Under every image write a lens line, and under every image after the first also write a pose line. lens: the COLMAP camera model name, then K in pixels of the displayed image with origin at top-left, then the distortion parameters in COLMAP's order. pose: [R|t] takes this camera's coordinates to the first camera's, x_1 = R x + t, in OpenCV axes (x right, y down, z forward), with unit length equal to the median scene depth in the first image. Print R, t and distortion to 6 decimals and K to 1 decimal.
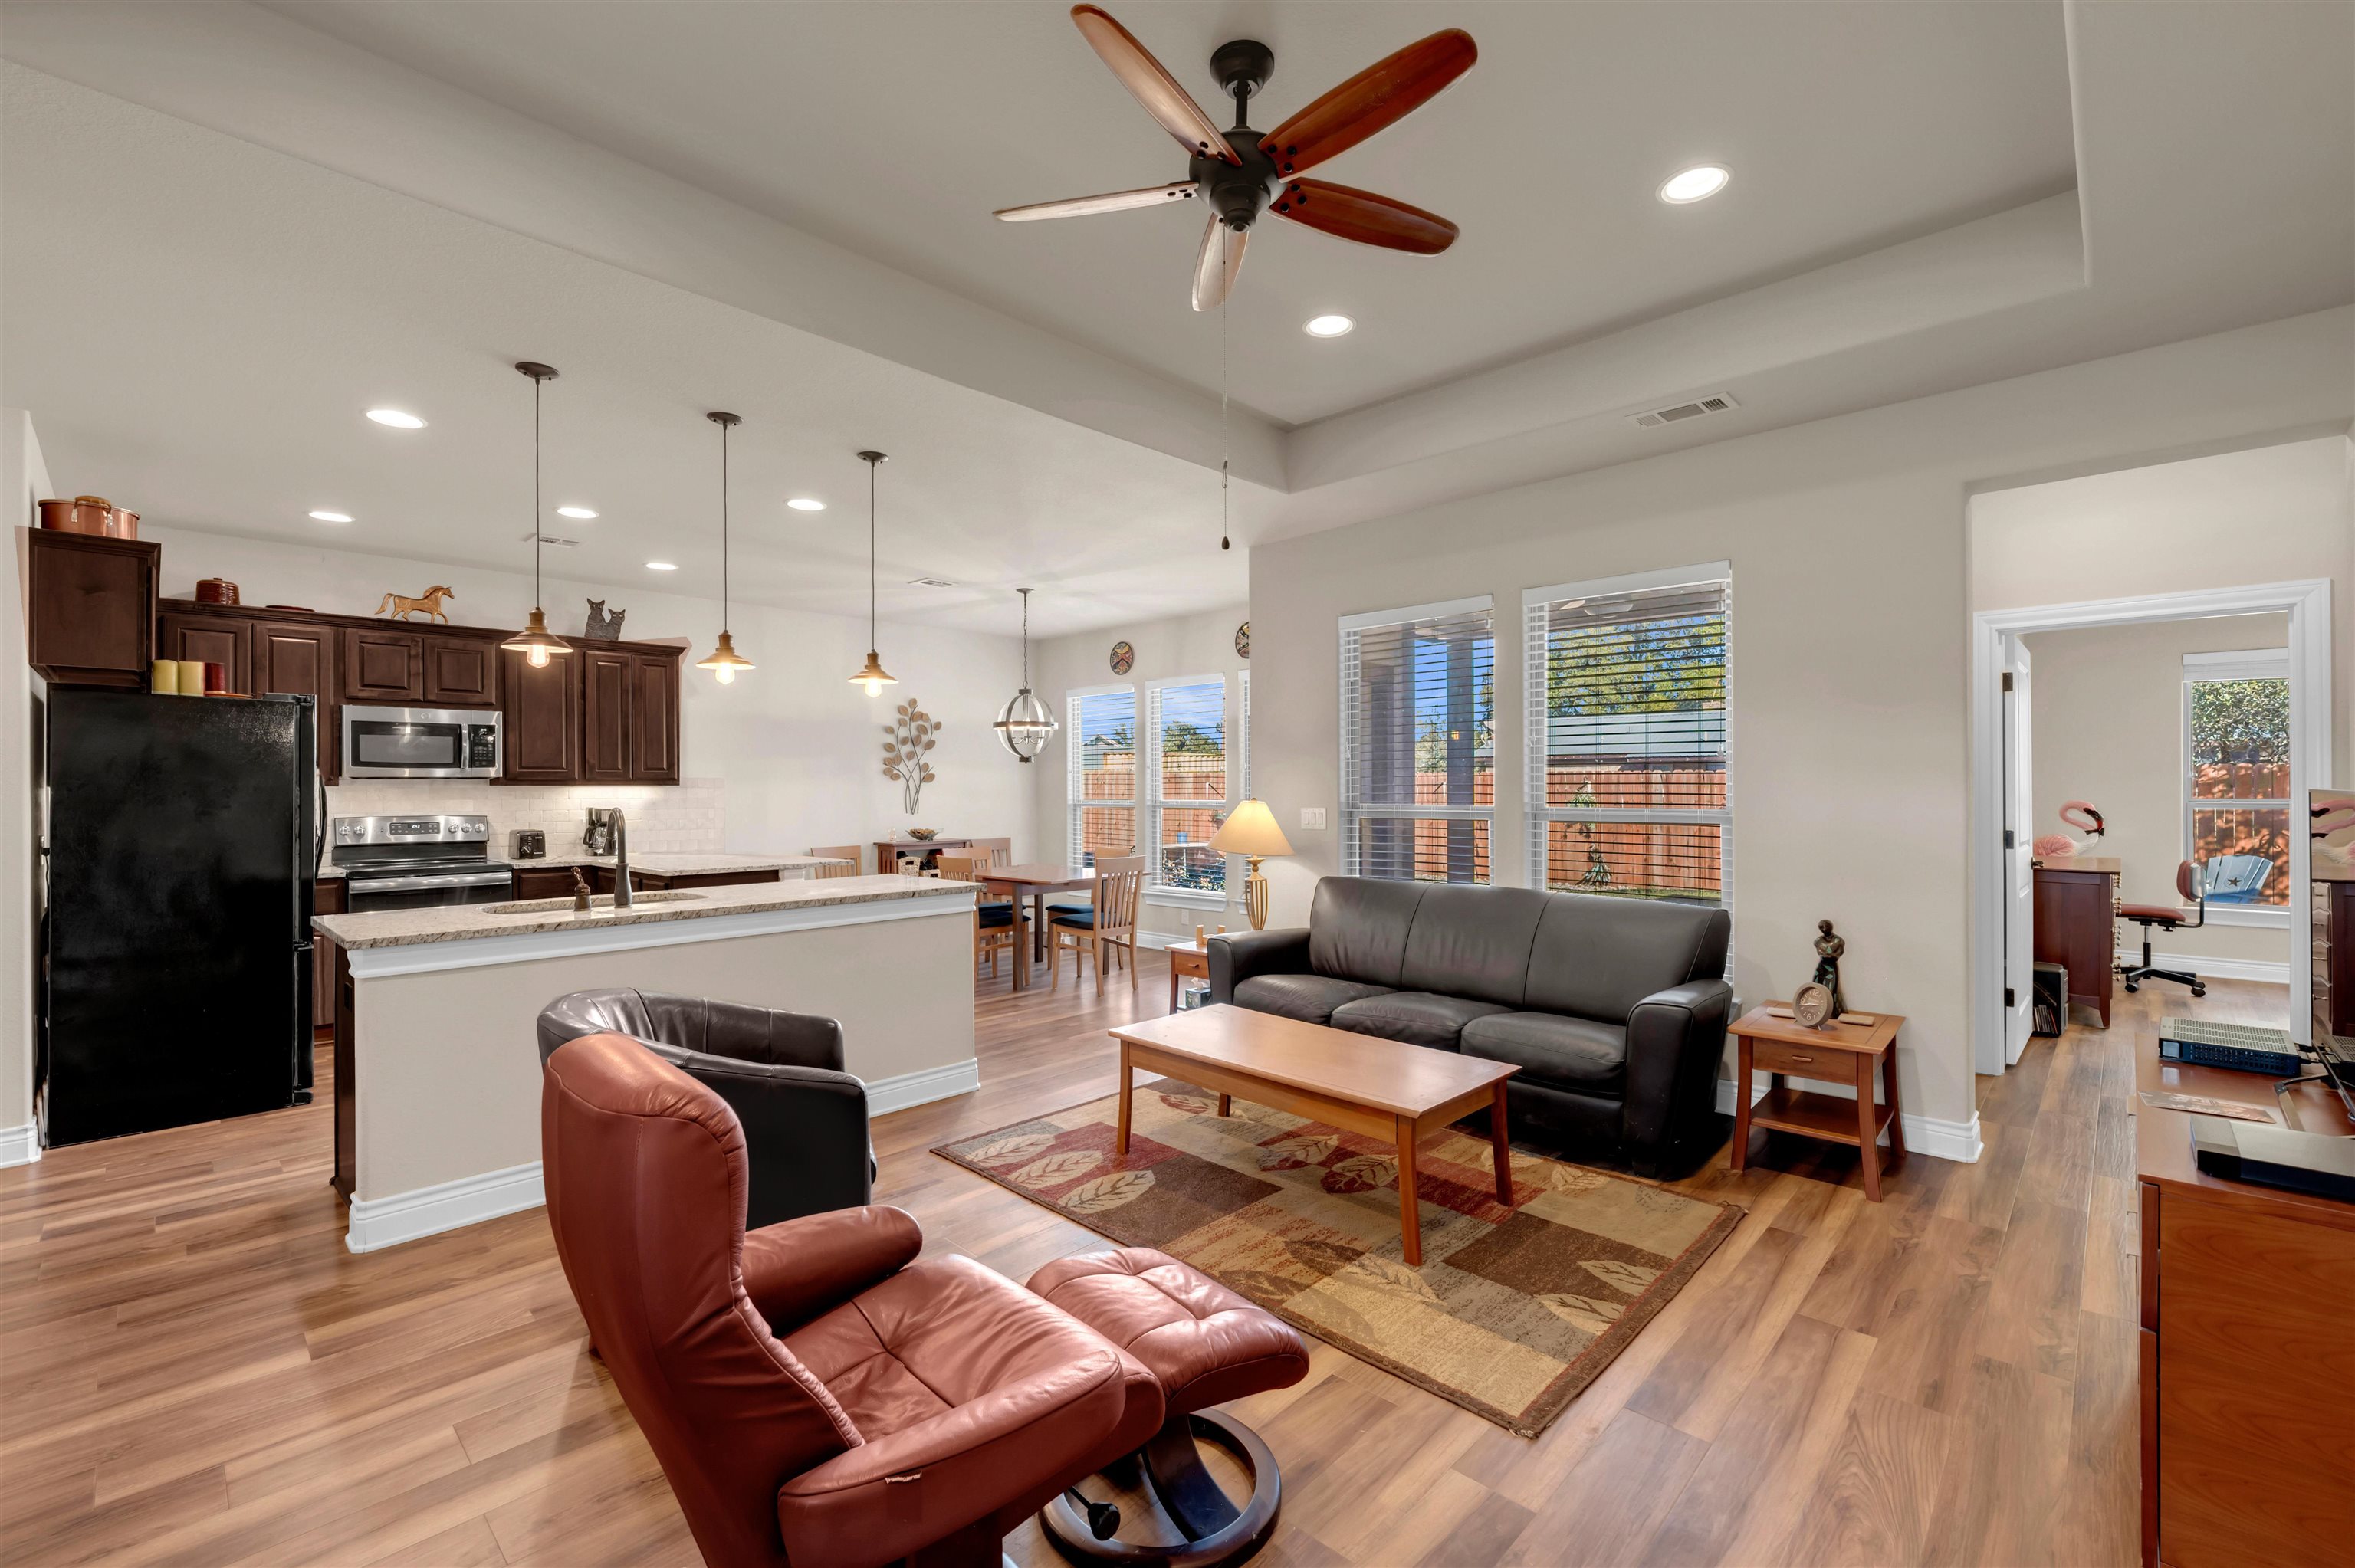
lens RADIAL K [[993.9, 0, 1177.5], [0, 993.9, 784.0], [0, 0, 1]] dist [-0.008120, 0.000245]
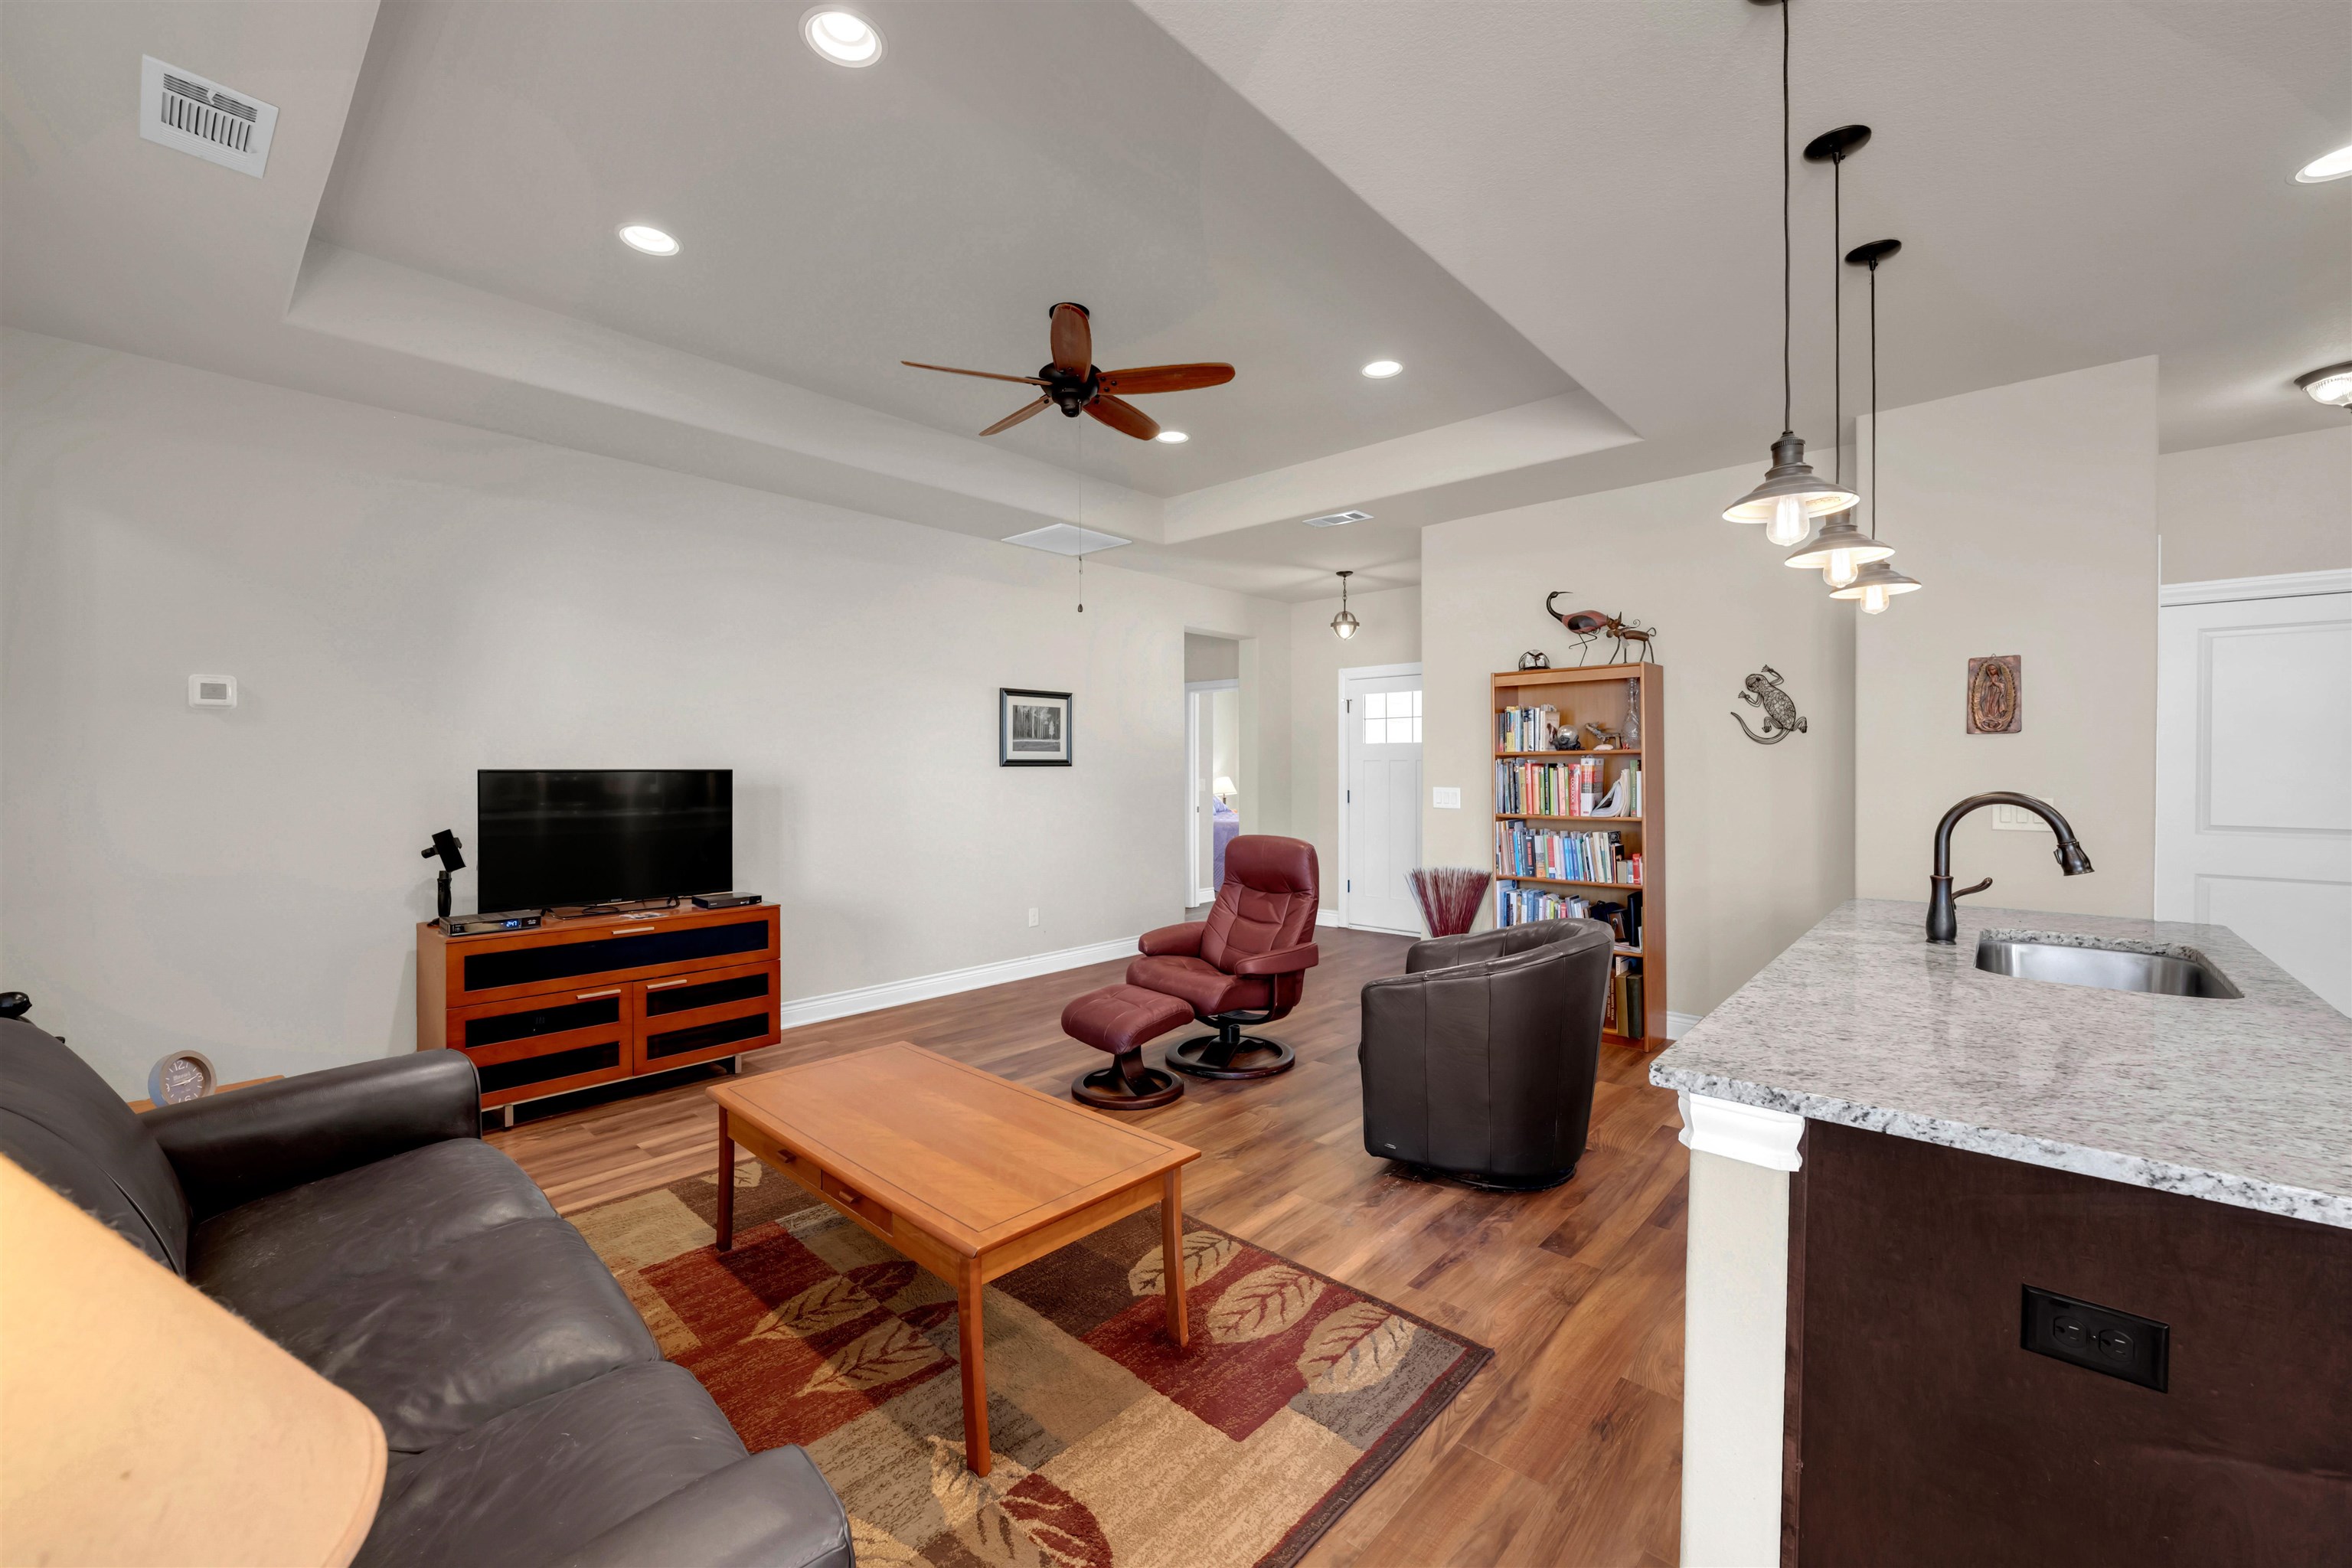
lens RADIAL K [[941.9, 0, 1173.1], [0, 941.9, 770.2], [0, 0, 1]] dist [-0.005941, 0.000092]
pose [[-0.999708, 0.006877, -0.023166, -0.024407], [0.006864, 0.999976, 0.000651, 0.003893], [0.023170, 0.000492, -0.999731, 0.969694]]
